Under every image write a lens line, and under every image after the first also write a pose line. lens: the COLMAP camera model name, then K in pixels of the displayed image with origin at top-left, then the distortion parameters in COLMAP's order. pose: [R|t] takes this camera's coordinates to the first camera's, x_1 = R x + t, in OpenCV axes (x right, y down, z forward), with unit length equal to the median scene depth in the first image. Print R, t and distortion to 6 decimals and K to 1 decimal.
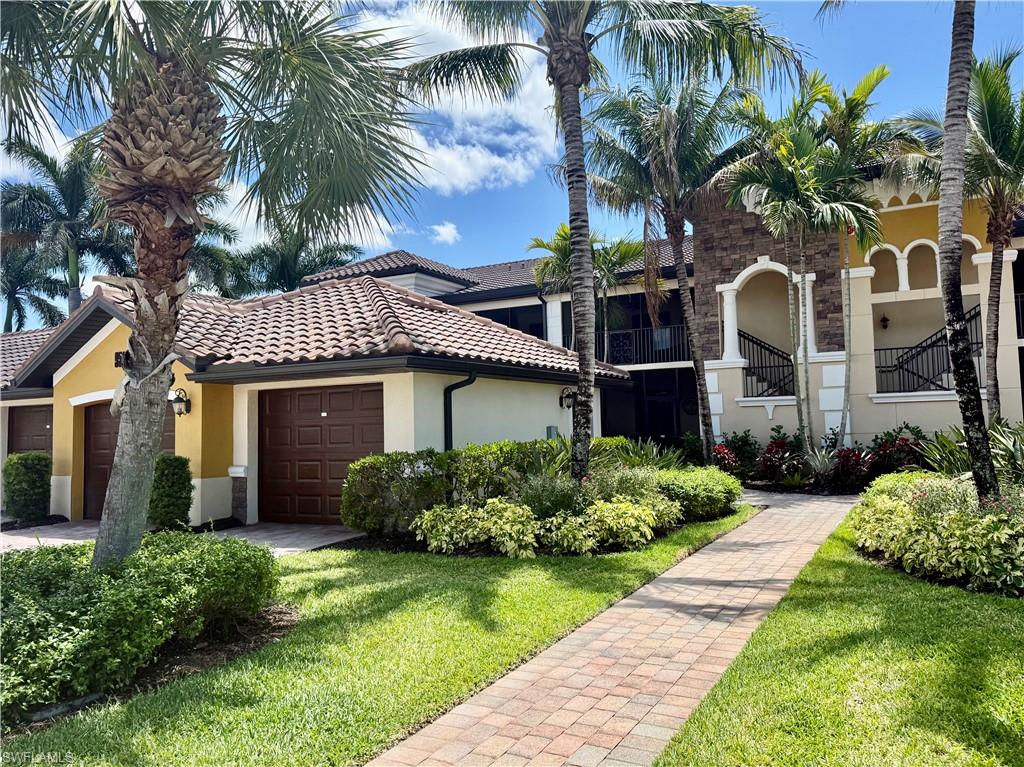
lens RADIAL K [[753.0, 0, 512.0], [0, 753.0, 383.5], [0, 0, 1]] dist [0.081512, -0.102733]
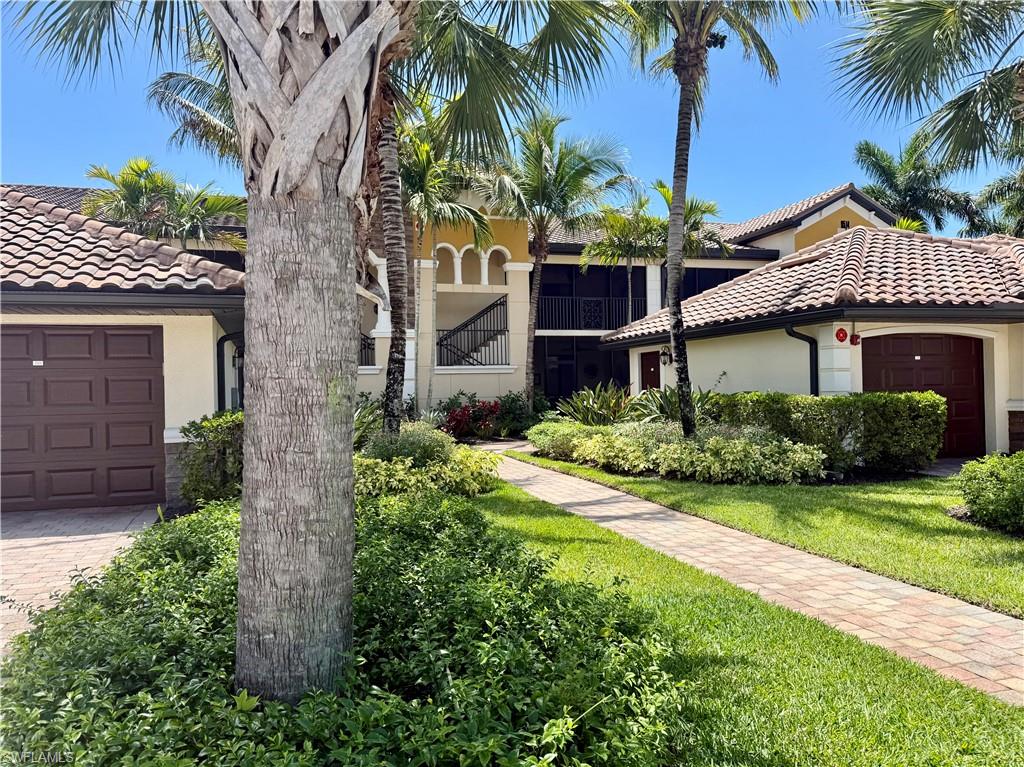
lens RADIAL K [[747.3, 0, 515.4], [0, 747.3, 381.6], [0, 0, 1]] dist [0.081614, -0.136600]
pose [[0.693523, 0.023876, 0.720039, -0.390699], [-0.044045, 0.998986, 0.009297, 0.026529], [-0.719087, -0.038162, 0.693872, 0.137482]]
